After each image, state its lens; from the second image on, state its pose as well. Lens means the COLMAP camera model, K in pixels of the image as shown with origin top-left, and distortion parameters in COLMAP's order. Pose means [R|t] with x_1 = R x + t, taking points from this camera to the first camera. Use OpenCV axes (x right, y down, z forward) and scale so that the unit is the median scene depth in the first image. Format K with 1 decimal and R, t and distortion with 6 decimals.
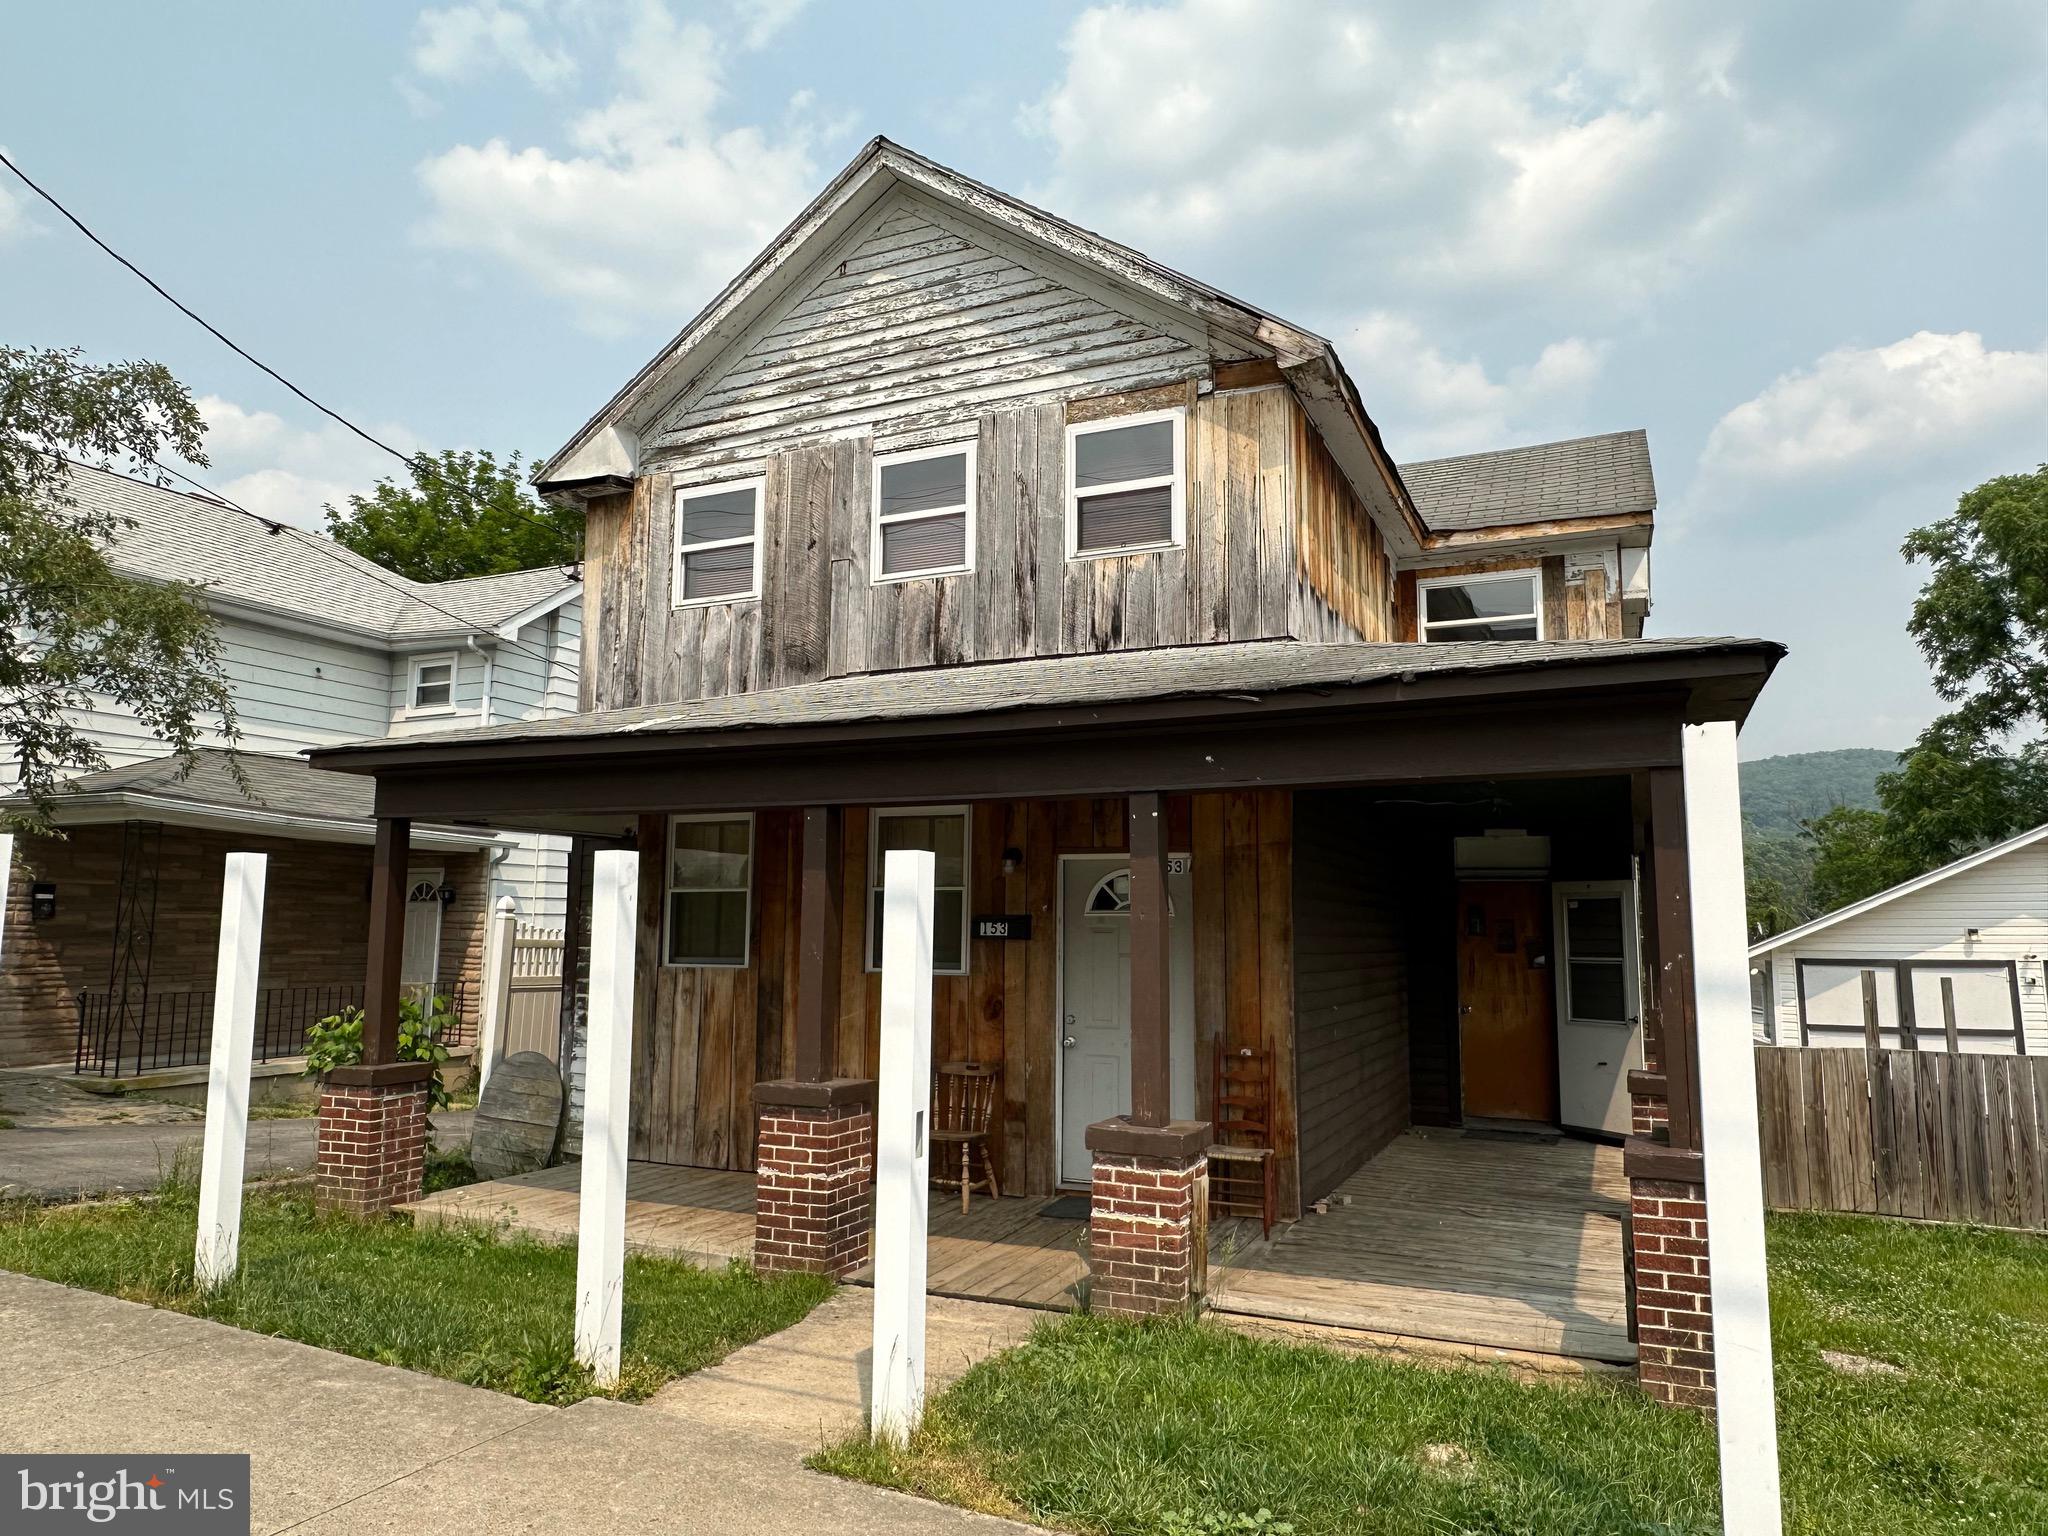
lens RADIAL K [[1313.9, 0, 1021.3], [0, 1313.9, 766.4], [0, 0, 1]] dist [-0.010021, 0.002907]
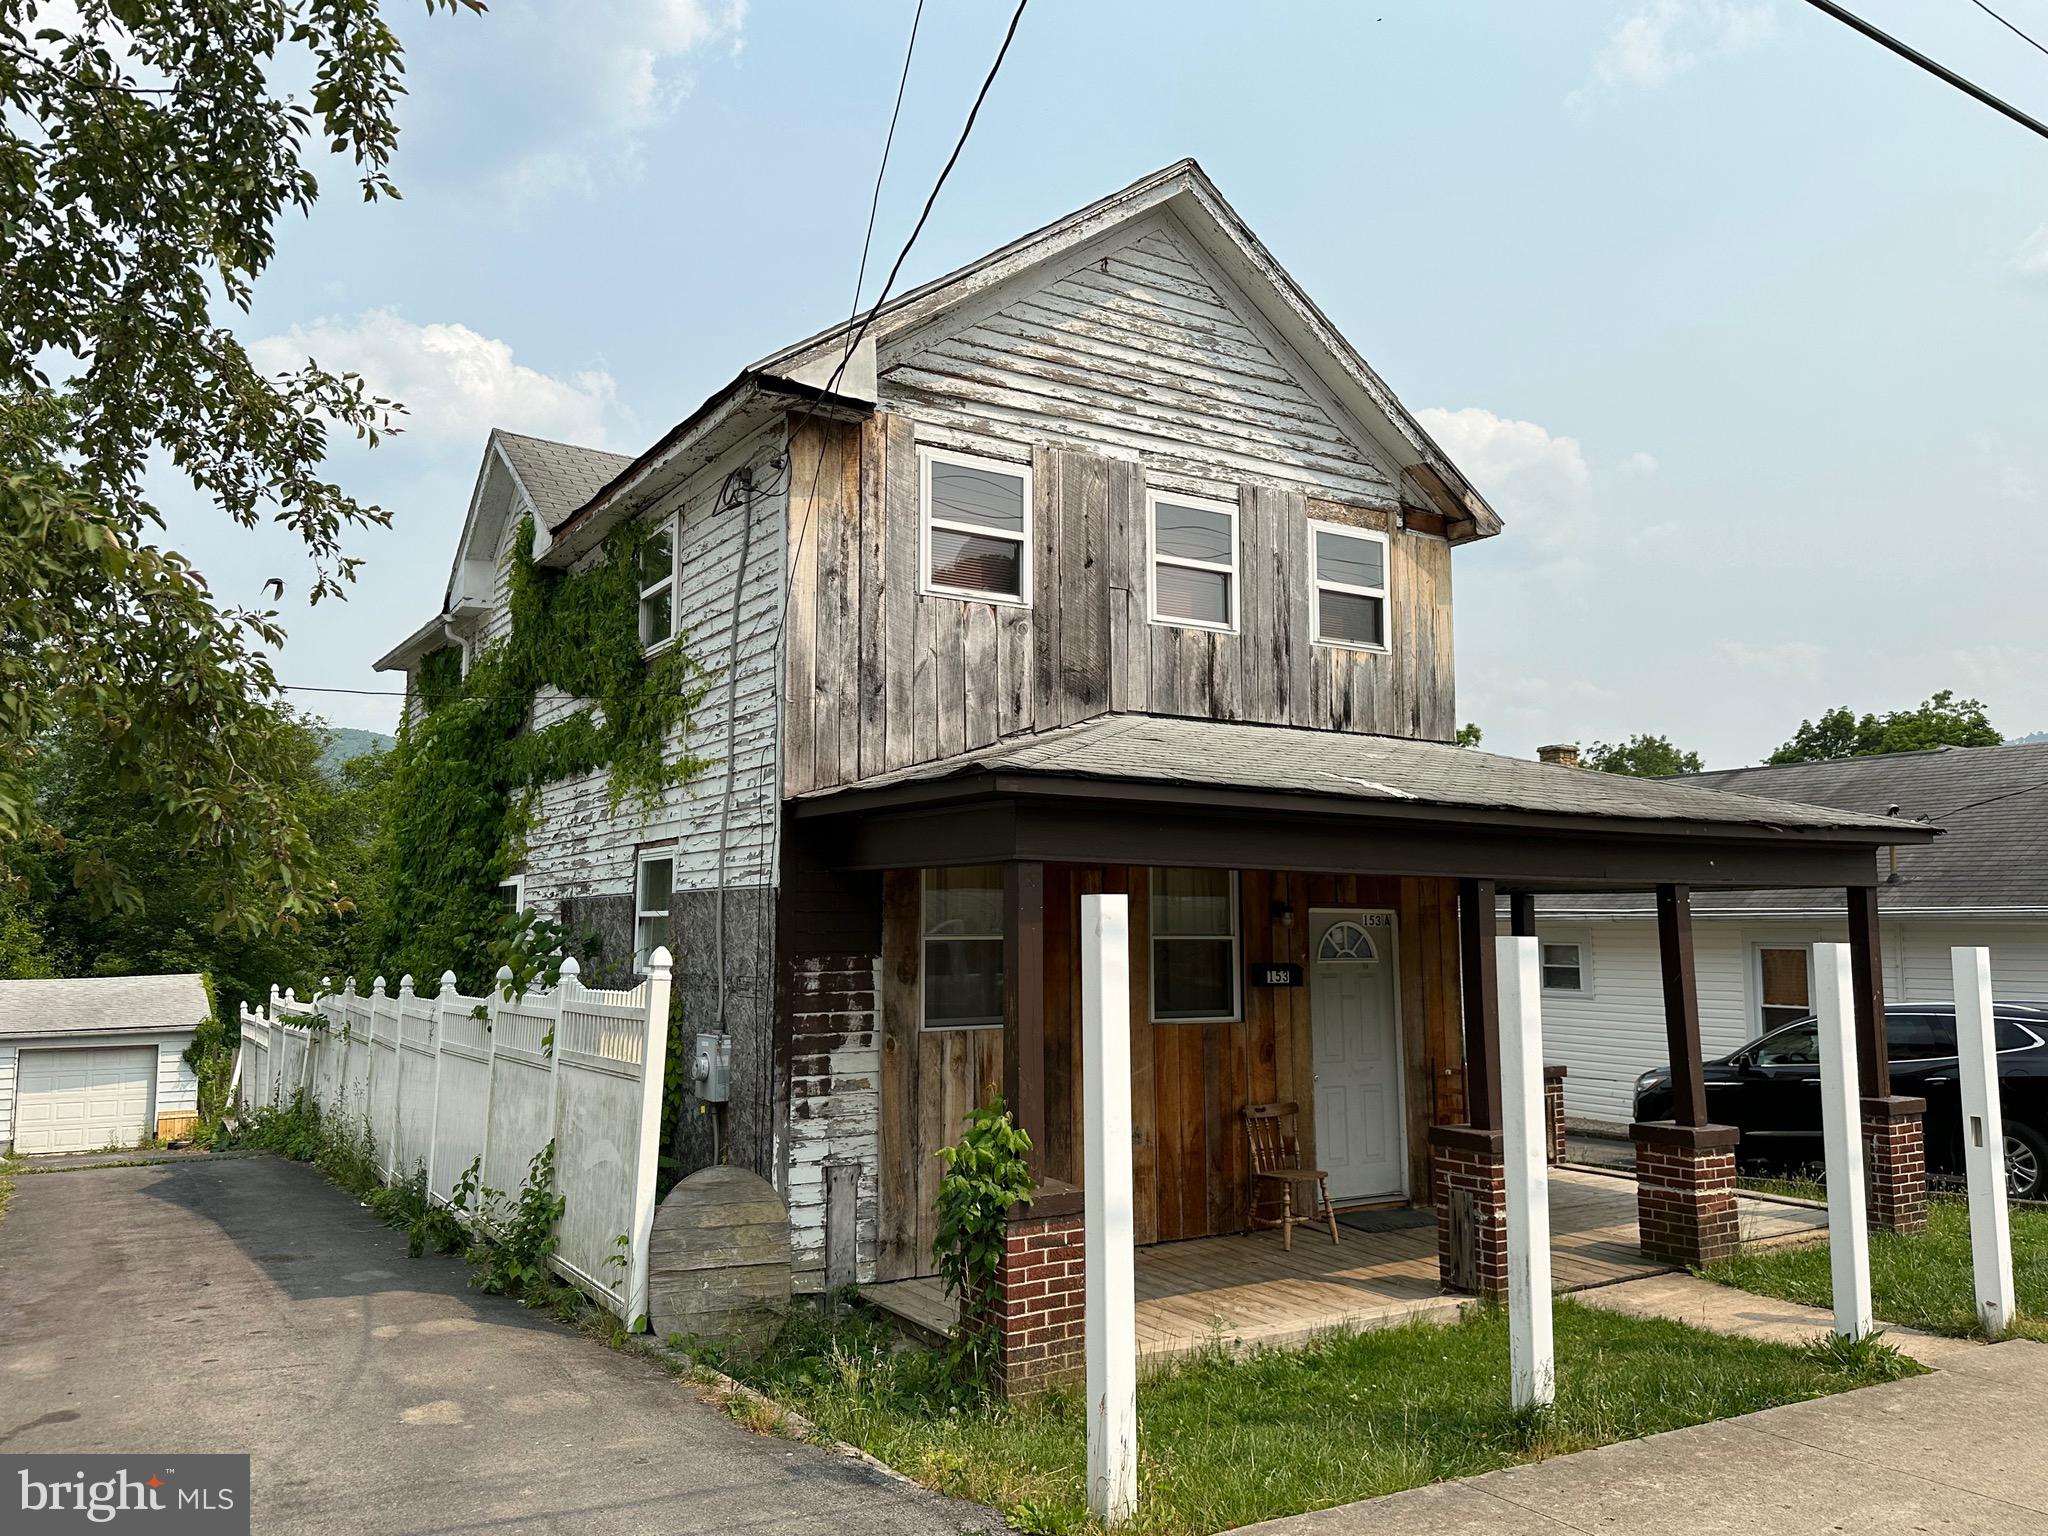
lens RADIAL K [[1505.6, 0, 1015.0], [0, 1505.6, 770.1], [0, 0, 1]] dist [0.100854, -0.023885]
pose [[0.553137, 0.083921, 0.828853, -1.066811], [-0.097571, 0.994592, -0.035588, 0.018373], [-0.827357, -0.061187, 0.558334, 0.449887]]
